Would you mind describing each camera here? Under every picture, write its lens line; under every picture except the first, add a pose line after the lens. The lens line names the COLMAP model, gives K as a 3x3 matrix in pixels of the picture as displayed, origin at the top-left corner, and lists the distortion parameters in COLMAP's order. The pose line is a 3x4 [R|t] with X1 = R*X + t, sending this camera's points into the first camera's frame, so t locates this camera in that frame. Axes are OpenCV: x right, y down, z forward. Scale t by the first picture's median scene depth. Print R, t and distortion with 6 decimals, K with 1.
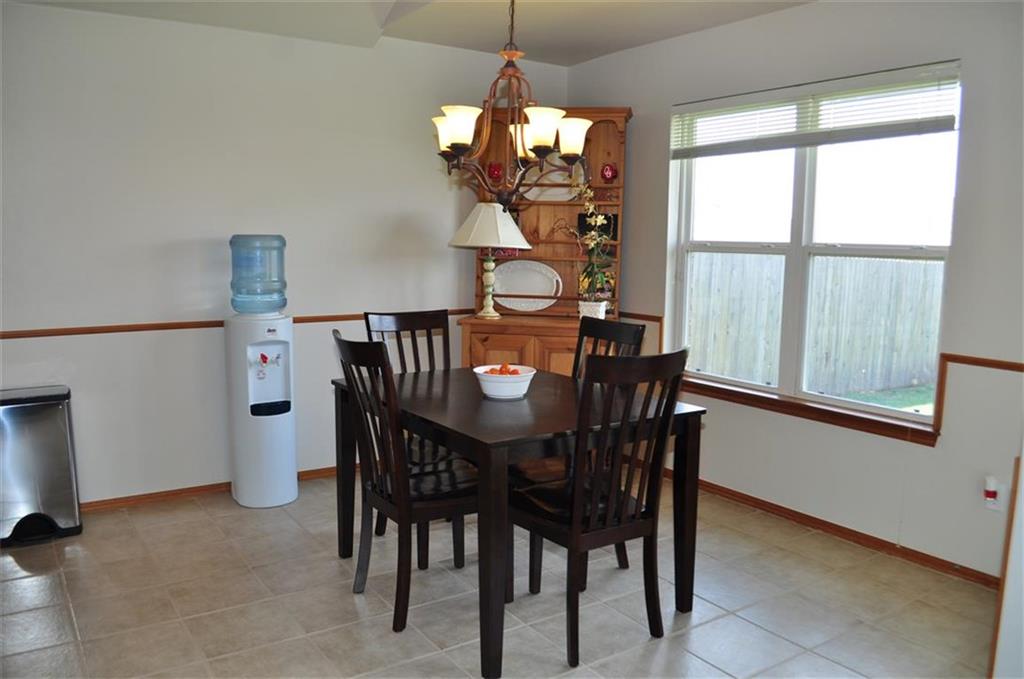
lens RADIAL K [[810.7, 0, 518.2], [0, 810.7, 341.0], [0, 0, 1]] dist [-0.006168, -0.002076]
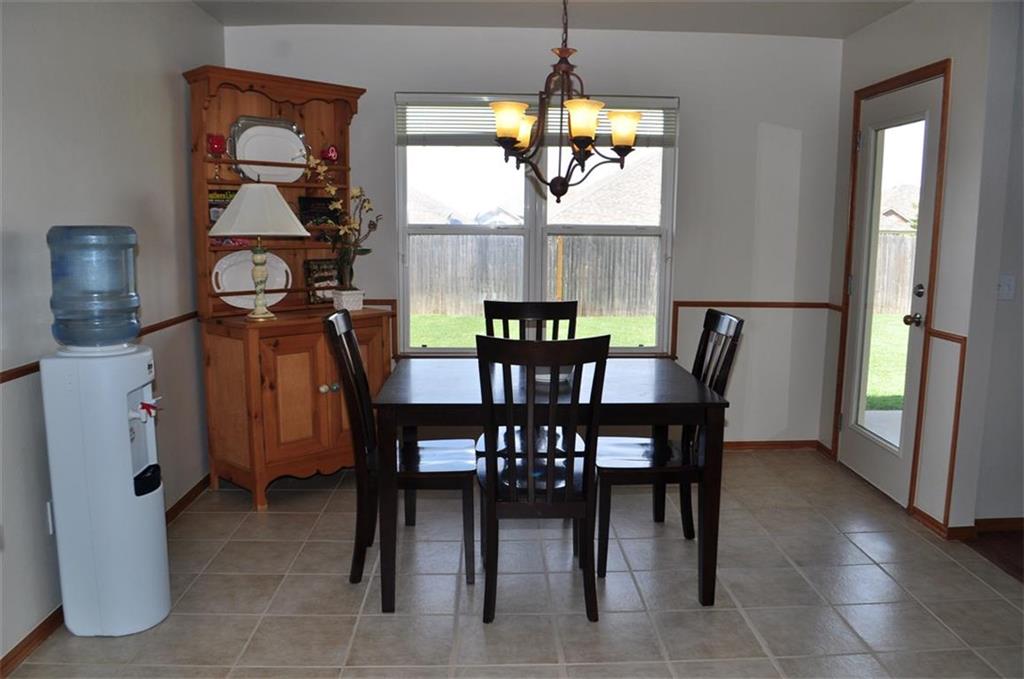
lens RADIAL K [[810.7, 0, 519.5], [0, 810.7, 341.6], [0, 0, 1]] dist [-0.006168, -0.002076]
pose [[0.538544, -0.134252, 0.831833, -0.622644], [0.110254, 0.989965, 0.088393, -0.051863], [-0.835353, 0.044110, 0.547942, 0.317934]]
